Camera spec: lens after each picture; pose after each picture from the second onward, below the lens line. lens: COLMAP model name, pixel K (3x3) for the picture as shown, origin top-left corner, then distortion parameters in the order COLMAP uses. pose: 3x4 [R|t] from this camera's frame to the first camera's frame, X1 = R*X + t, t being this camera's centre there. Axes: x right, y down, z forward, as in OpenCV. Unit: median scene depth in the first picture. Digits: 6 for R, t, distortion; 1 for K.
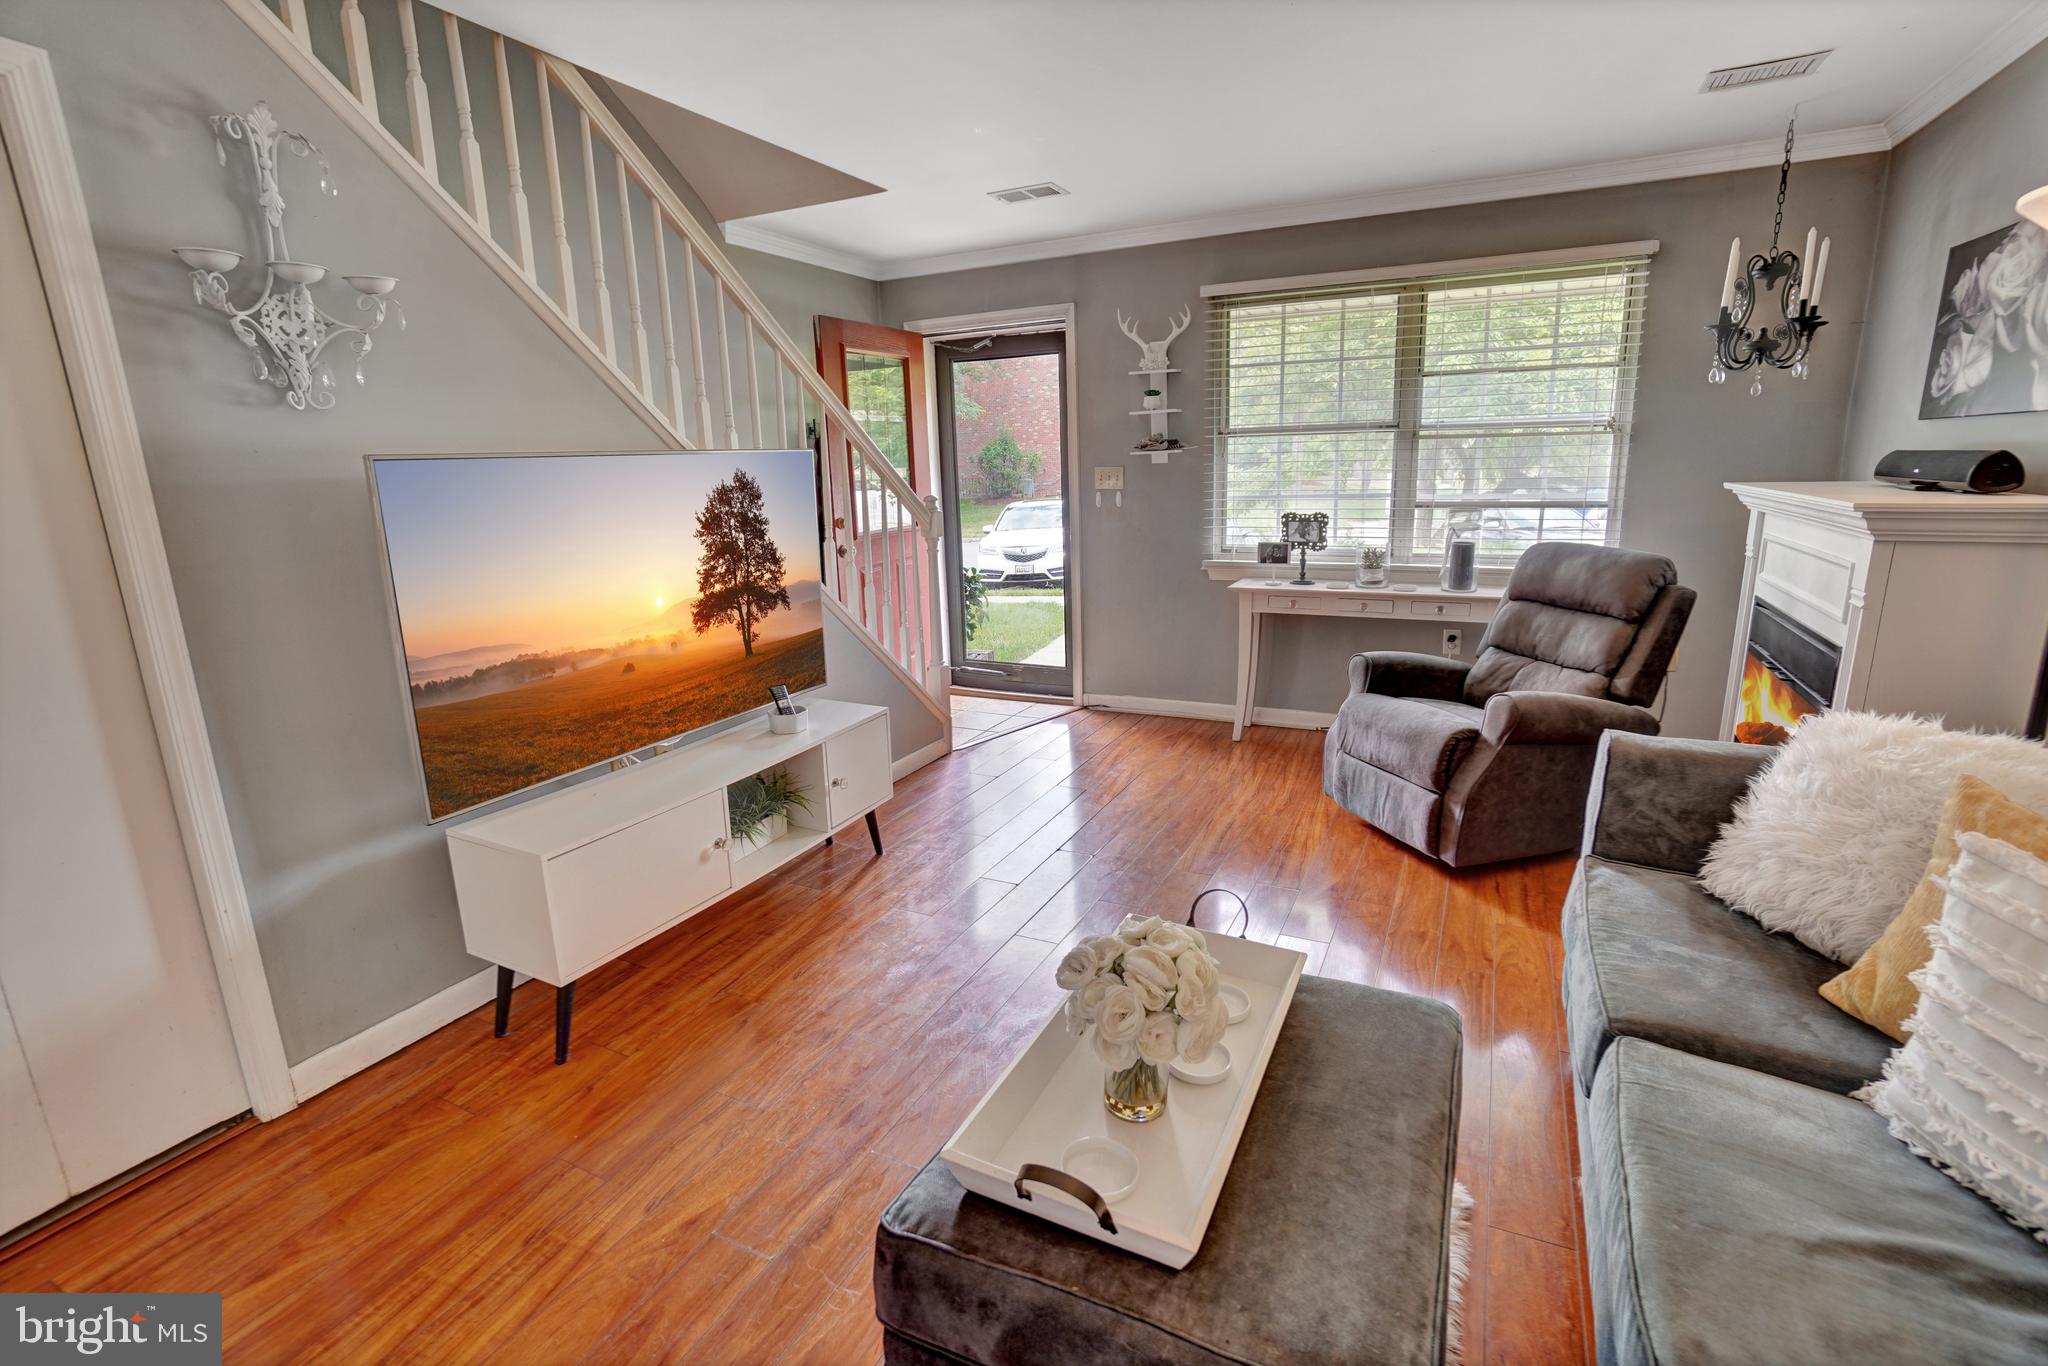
lens RADIAL K [[934.6, 0, 1027.9], [0, 934.6, 699.2], [0, 0, 1]] dist [-0.053351, 0.016539]
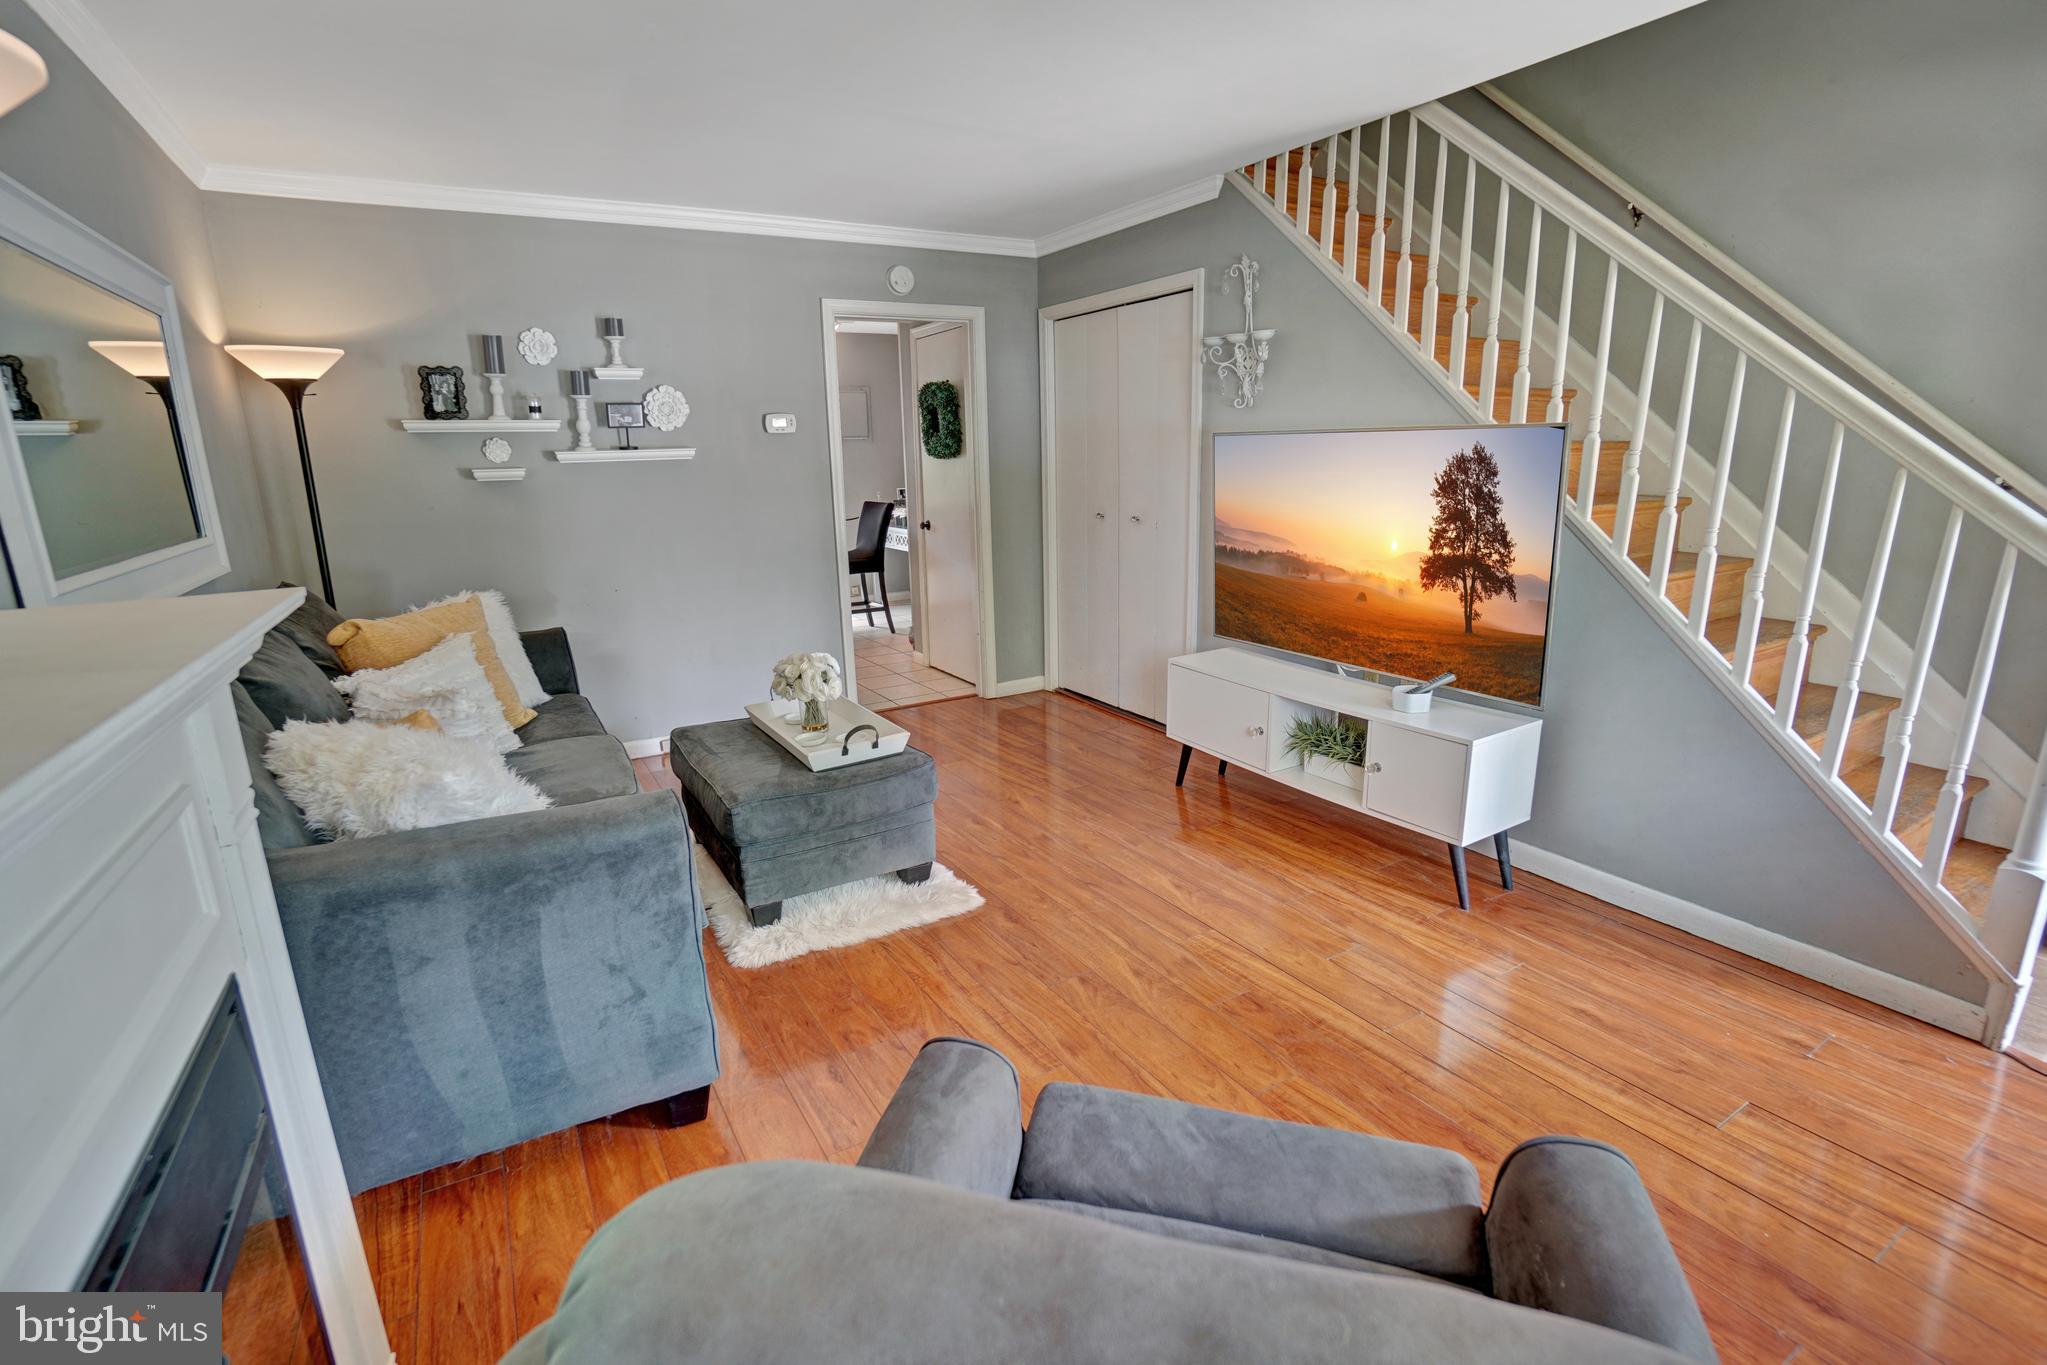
lens RADIAL K [[934.2, 0, 1017.4], [0, 934.2, 667.9], [0, 0, 1]] dist [-0.053351, 0.016539]
pose [[-0.542829, 0.224985, -0.809147, 0.594732], [-0.169903, 0.914110, 0.368152, -0.232108], [0.822478, 0.337320, -0.457979, 0.858790]]
